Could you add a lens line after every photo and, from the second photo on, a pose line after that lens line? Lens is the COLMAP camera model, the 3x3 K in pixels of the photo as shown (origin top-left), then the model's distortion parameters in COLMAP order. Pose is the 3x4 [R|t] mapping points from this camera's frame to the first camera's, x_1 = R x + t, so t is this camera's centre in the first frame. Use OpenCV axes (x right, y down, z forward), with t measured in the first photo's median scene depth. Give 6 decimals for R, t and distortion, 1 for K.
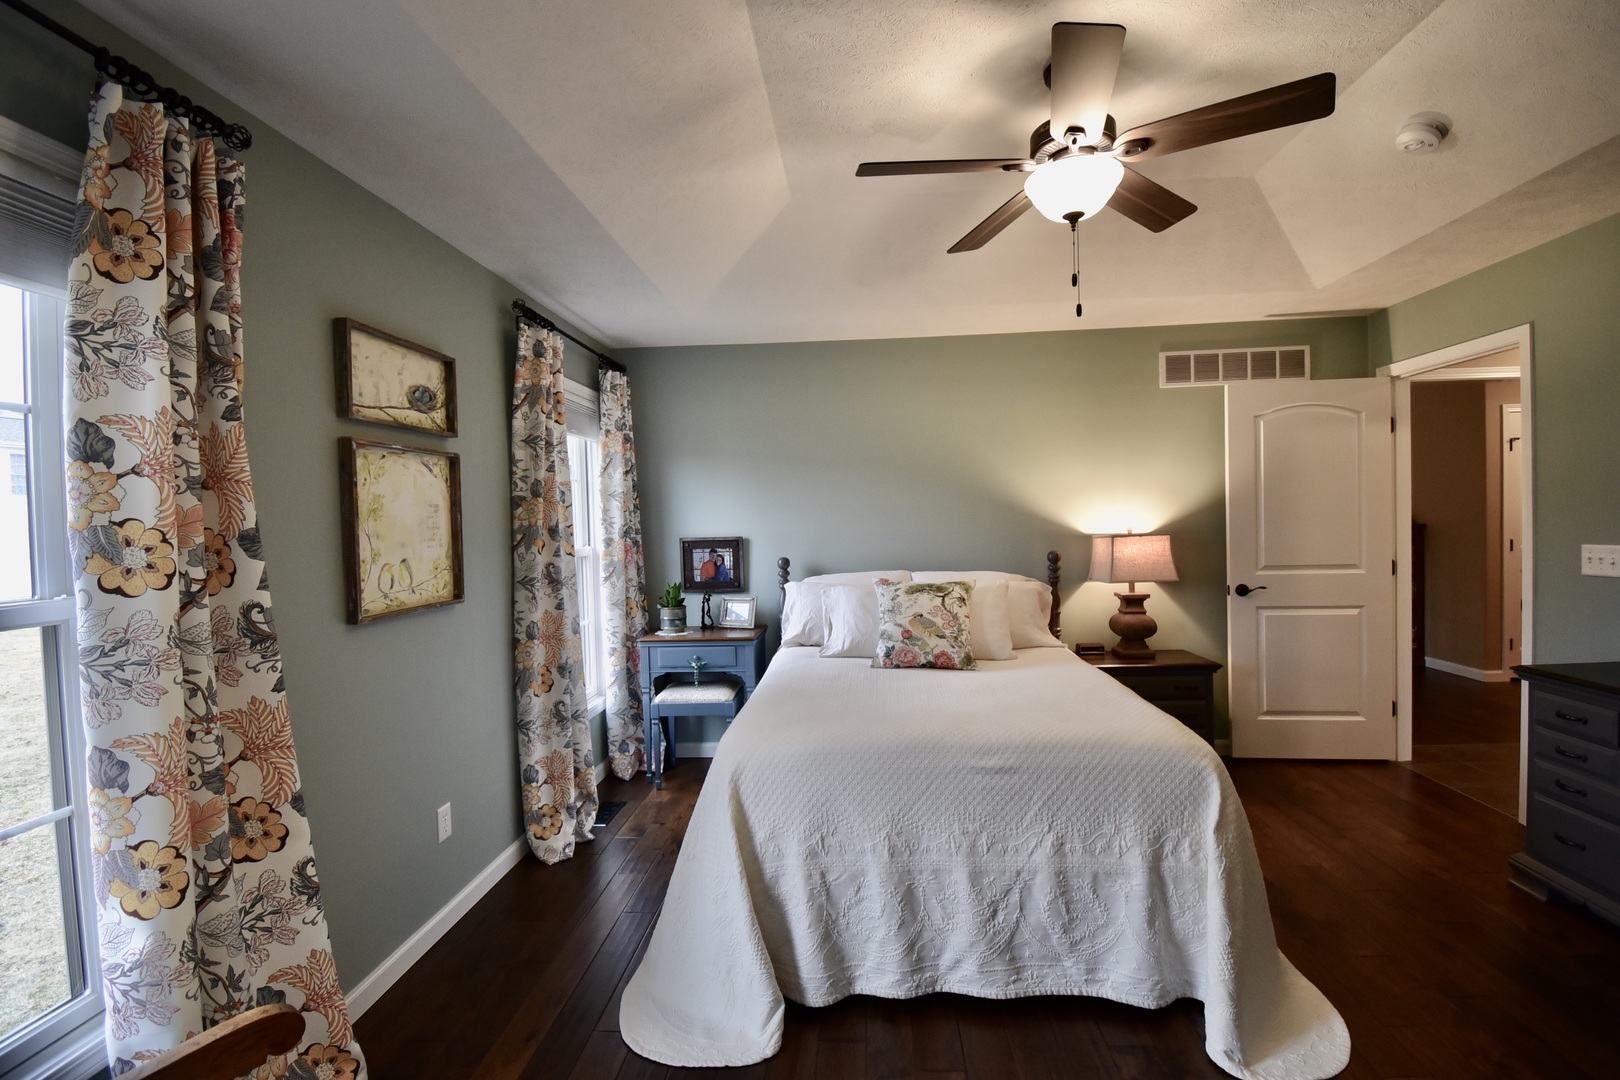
lens RADIAL K [[713.8, 0, 817.9], [0, 713.8, 537.9], [0, 0, 1]] dist [0.018855, -0.026528]
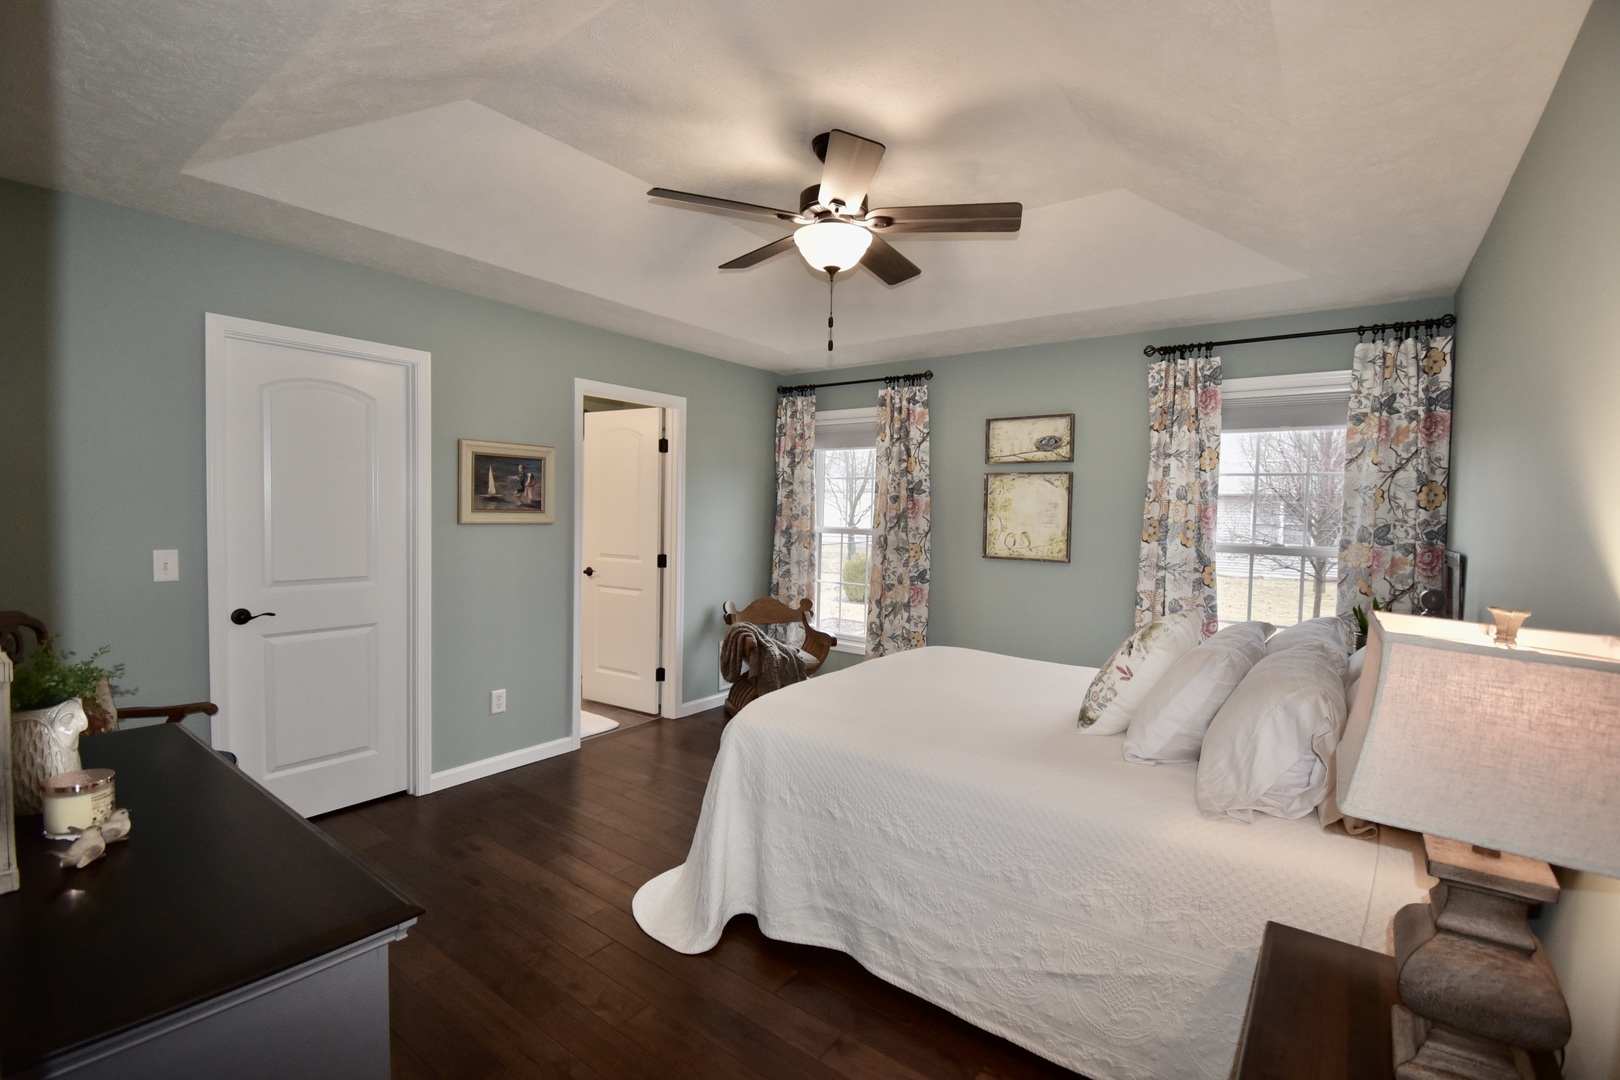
lens RADIAL K [[713.8, 0, 817.9], [0, 713.8, 537.9], [0, 0, 1]] dist [0.018855, -0.026528]
pose [[-0.550378, 0.052902, -0.833238, 1.294376], [-0.027245, 0.996321, 0.081252, -0.092165], [0.834471, 0.067421, -0.546912, 1.554248]]
